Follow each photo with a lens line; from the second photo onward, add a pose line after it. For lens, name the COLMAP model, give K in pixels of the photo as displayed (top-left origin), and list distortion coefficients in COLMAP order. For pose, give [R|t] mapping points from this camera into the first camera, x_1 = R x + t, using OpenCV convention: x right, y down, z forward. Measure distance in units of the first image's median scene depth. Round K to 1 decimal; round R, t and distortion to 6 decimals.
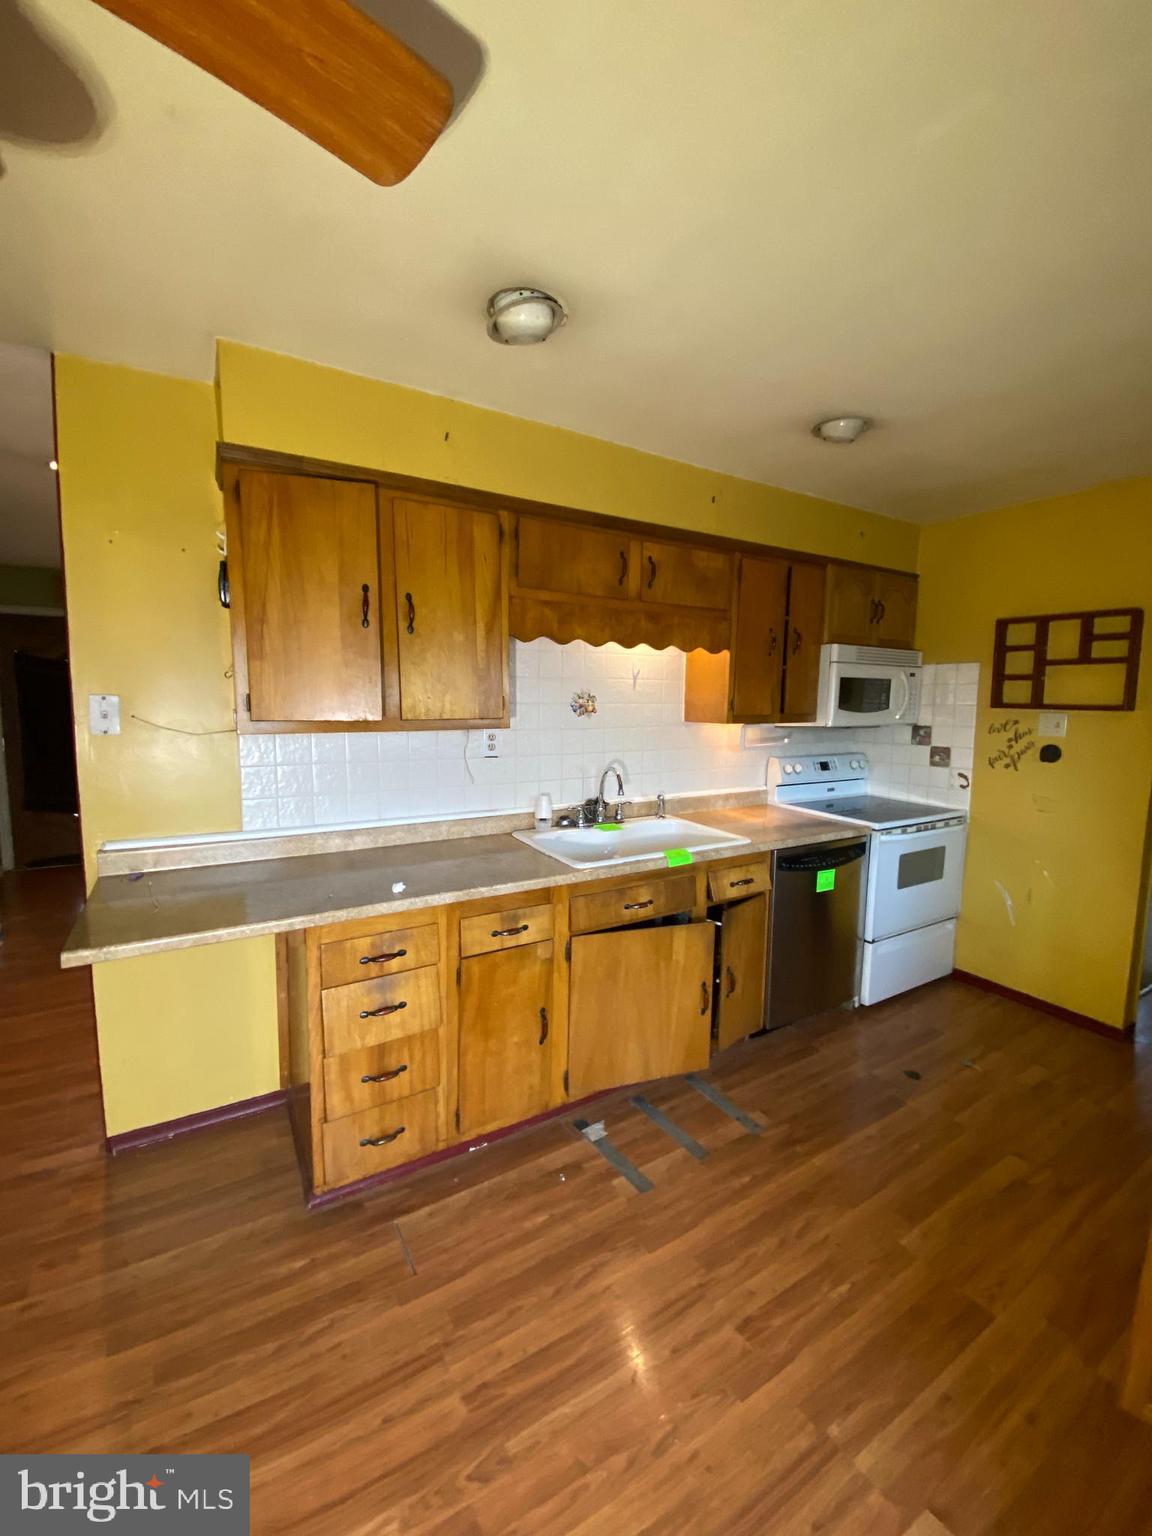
lens RADIAL K [[614.2, 0, 588.3], [0, 614.2, 761.4], [0, 0, 1]] dist [0.008897, -0.014763]
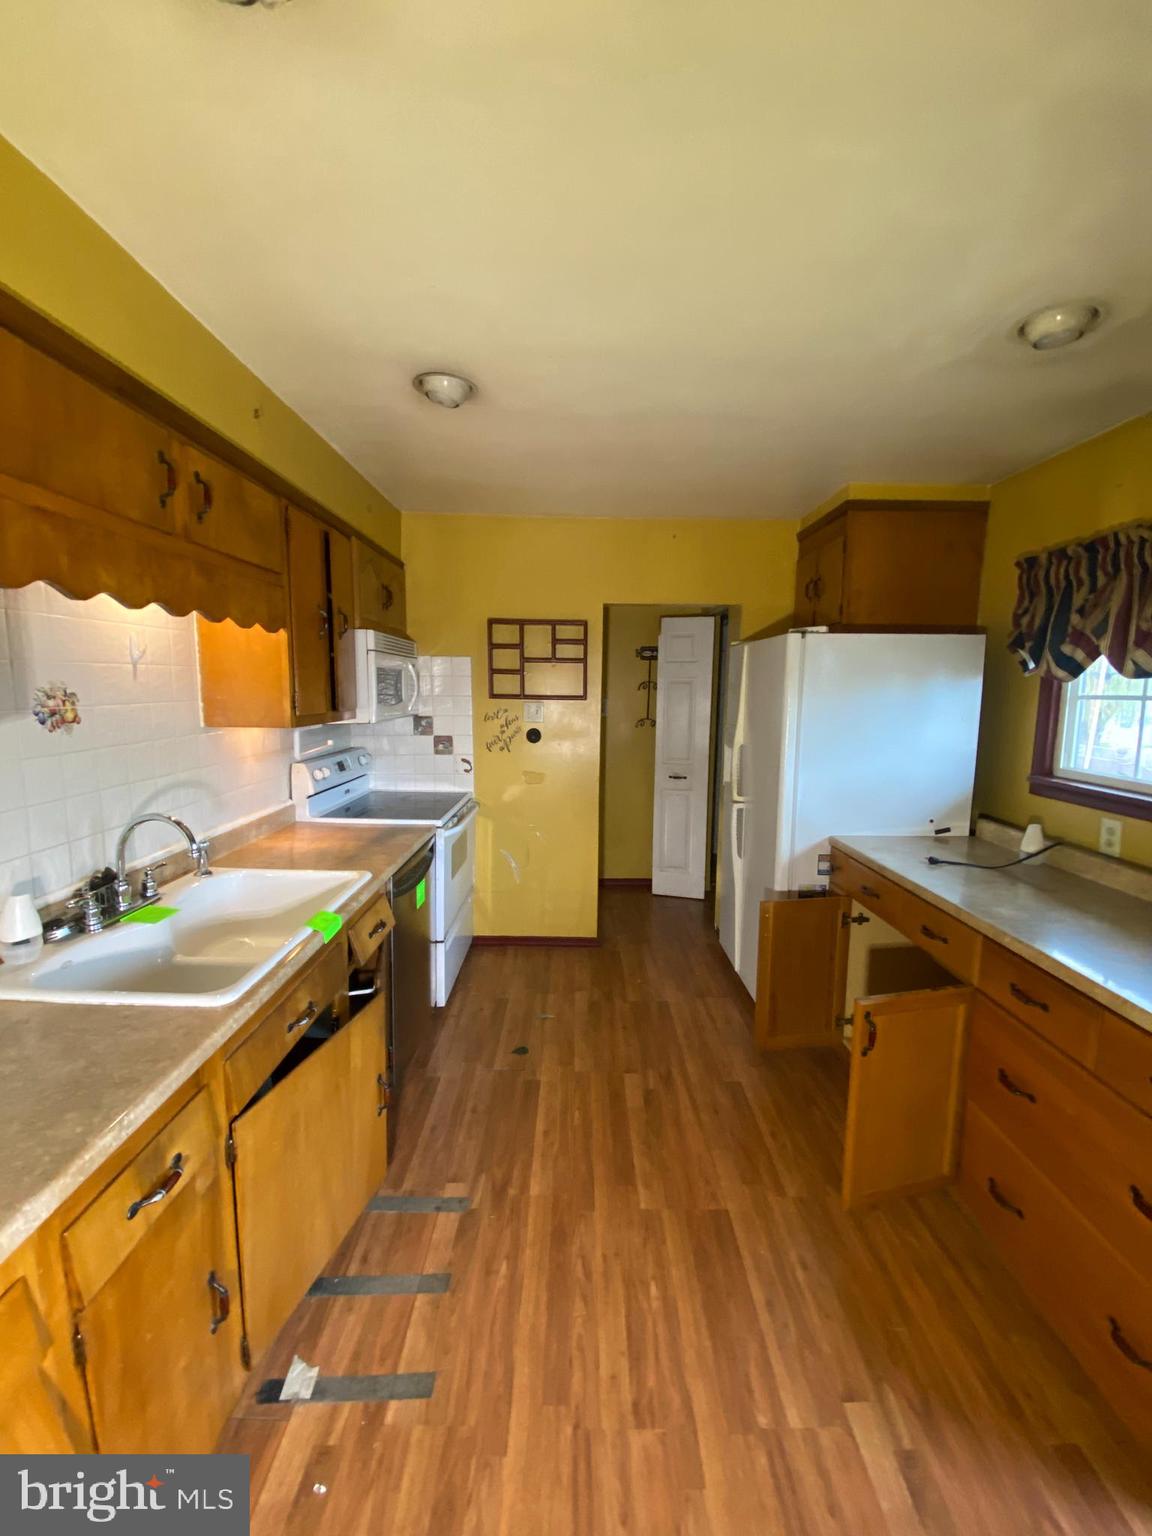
lens RADIAL K [[614.2, 0, 579.9], [0, 614.2, 766.0], [0, 0, 1]] dist [0.008897, -0.014763]
pose [[0.530000, -0.112844, 0.840456, -0.254883], [0.079810, 0.993345, 0.083043, -0.056629], [-0.844234, 0.023064, 0.535478, 0.346628]]
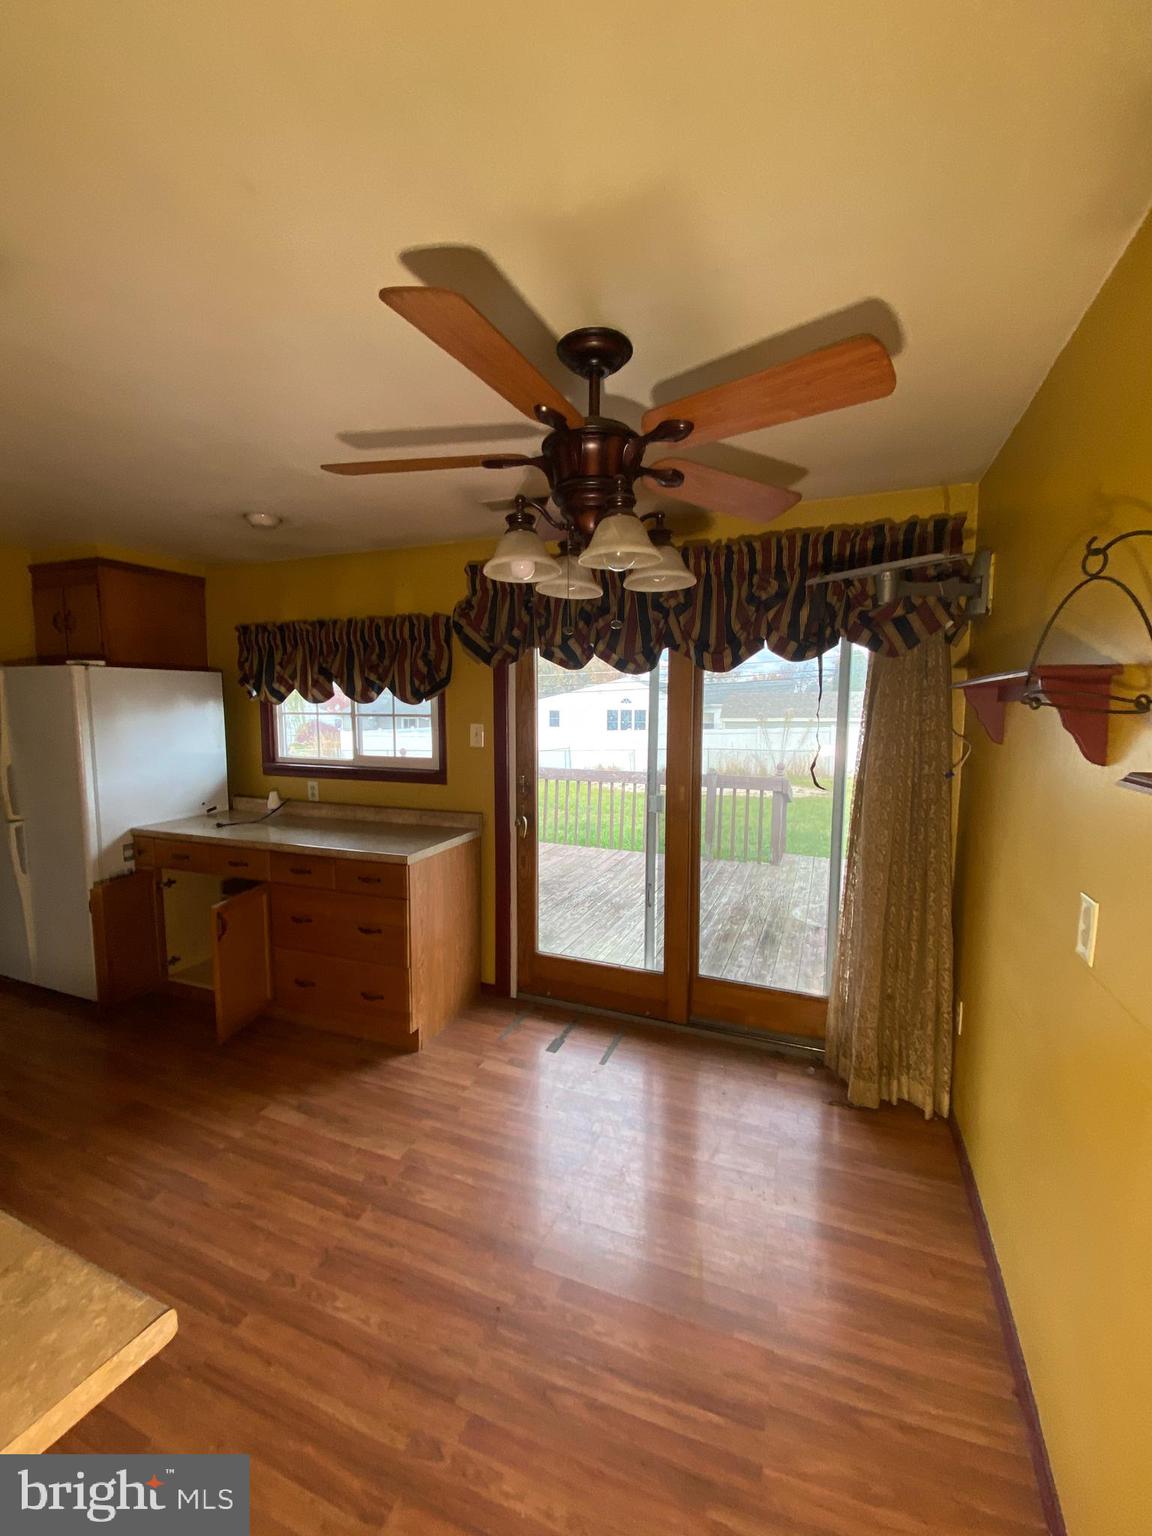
lens RADIAL K [[614.2, 0, 596.8], [0, 614.2, 763.4], [0, 0, 1]] dist [0.008897, -0.014763]
pose [[-0.611480, -0.088571, 0.786287, -0.782142], [0.066159, 0.984513, 0.162351, -0.098238], [-0.788489, 0.151295, -0.596150, 0.524087]]
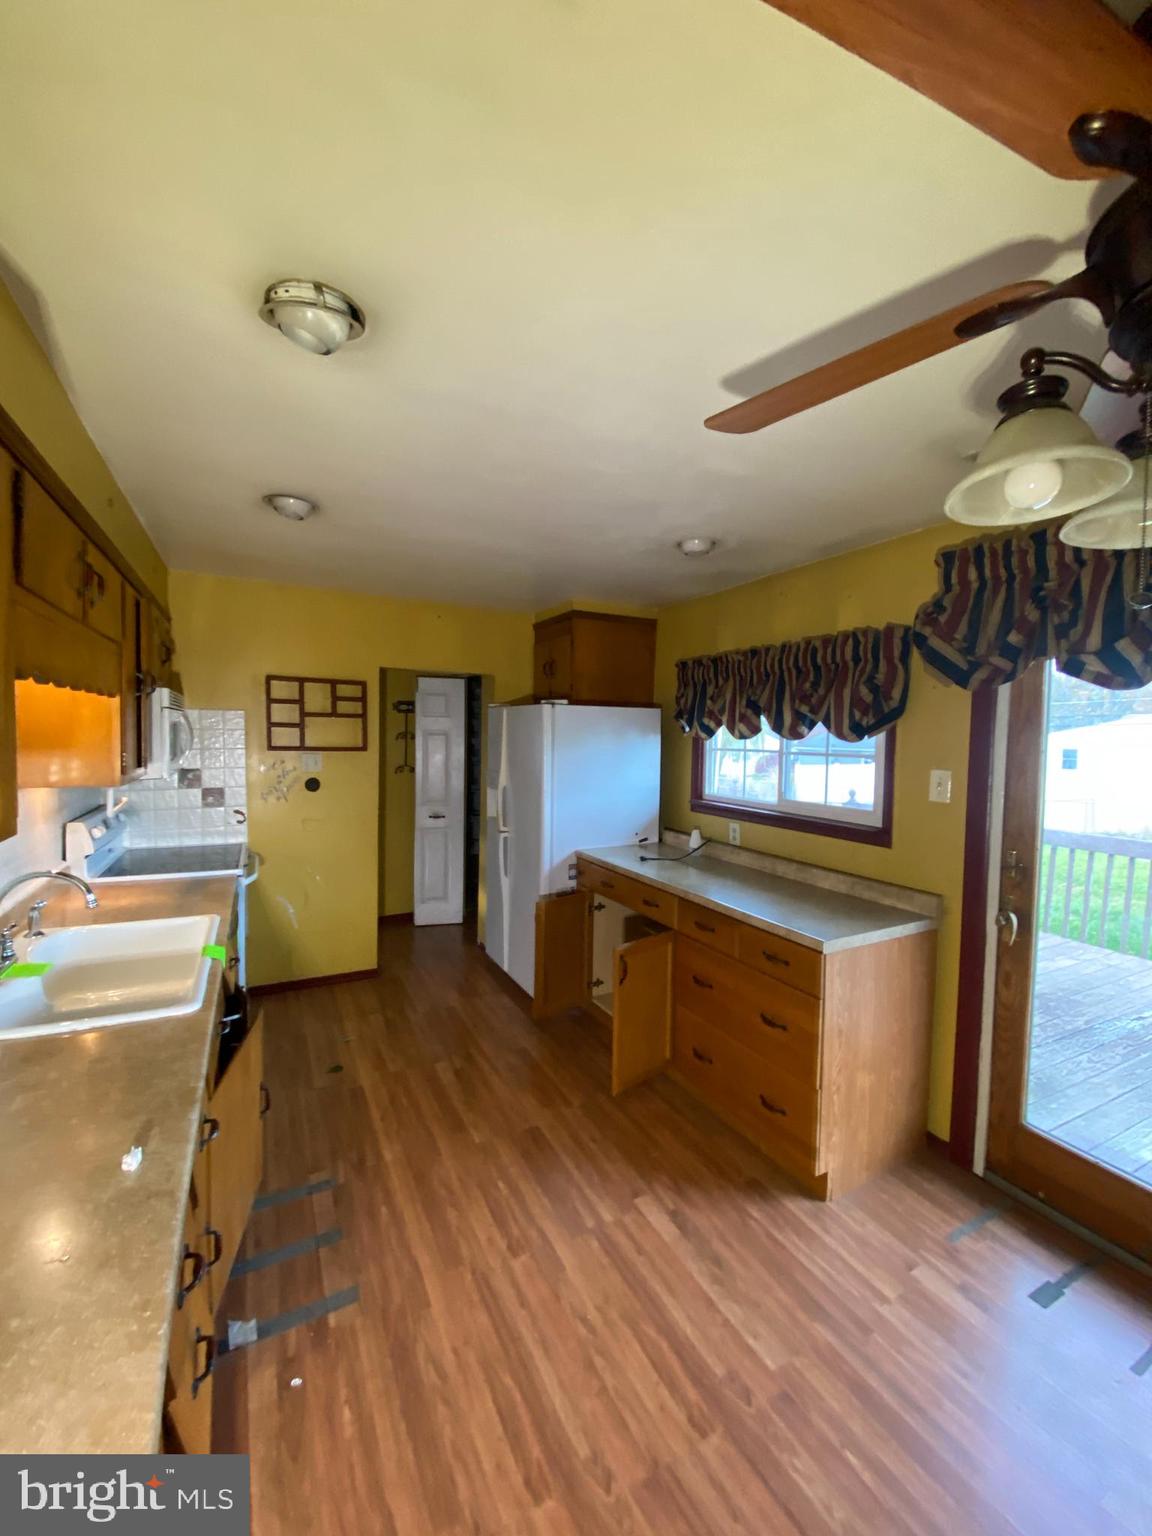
lens RADIAL K [[614.2, 0, 575.5], [0, 614.2, 762.5], [0, 0, 1]] dist [0.008897, -0.014763]
pose [[0.086574, -0.054806, 0.994737, -0.576136], [0.084886, 0.995260, 0.047447, -0.089670], [-0.992622, 0.080332, 0.090816, 0.402695]]
